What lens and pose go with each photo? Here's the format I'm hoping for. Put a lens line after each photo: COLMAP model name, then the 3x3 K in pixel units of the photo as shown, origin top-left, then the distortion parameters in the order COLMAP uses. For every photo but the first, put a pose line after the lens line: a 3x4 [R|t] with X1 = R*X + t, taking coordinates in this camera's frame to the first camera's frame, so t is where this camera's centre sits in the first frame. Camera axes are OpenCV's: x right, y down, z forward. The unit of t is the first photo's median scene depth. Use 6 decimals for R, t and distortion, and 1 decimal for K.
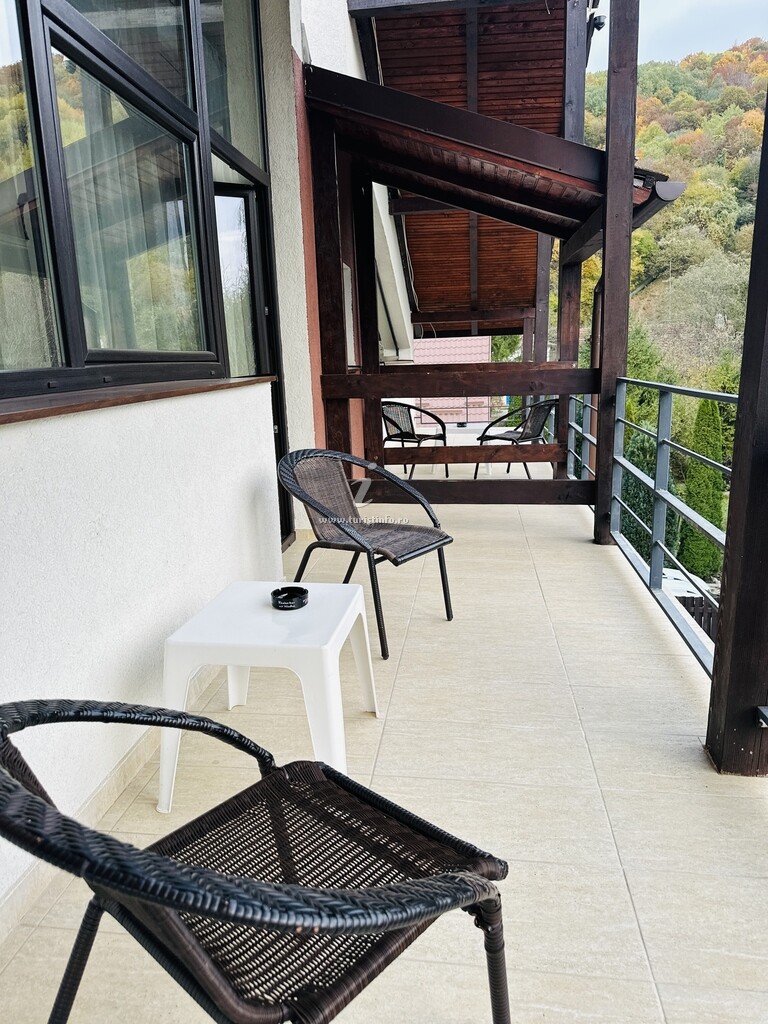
lens RADIAL K [[736.4, 0, 377.7], [0, 736.4, 547.4], [0, 0, 1]] dist [0.113499, -0.103398]
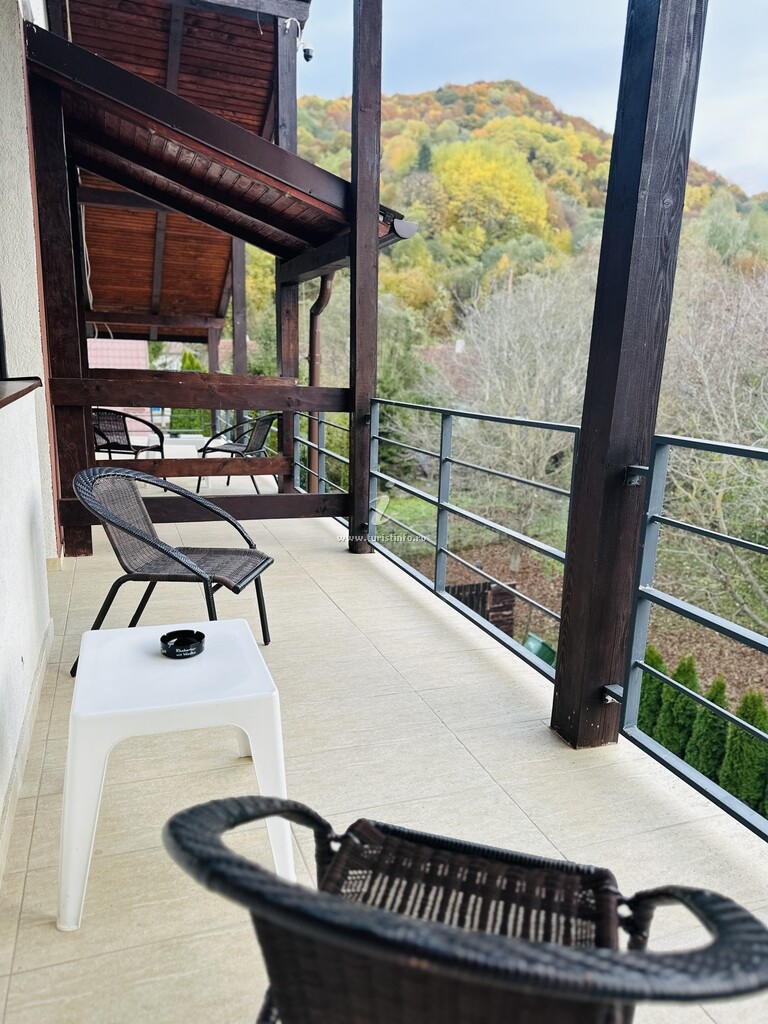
lens RADIAL K [[736.4, 0, 377.7], [0, 736.4, 547.4], [0, 0, 1]] dist [0.113499, -0.103398]
pose [[0.887009, -0.059879, 0.457852, -0.123187], [0.064536, 0.997900, 0.005479, -0.013407], [-0.457219, 0.024688, 0.889011, 0.042260]]
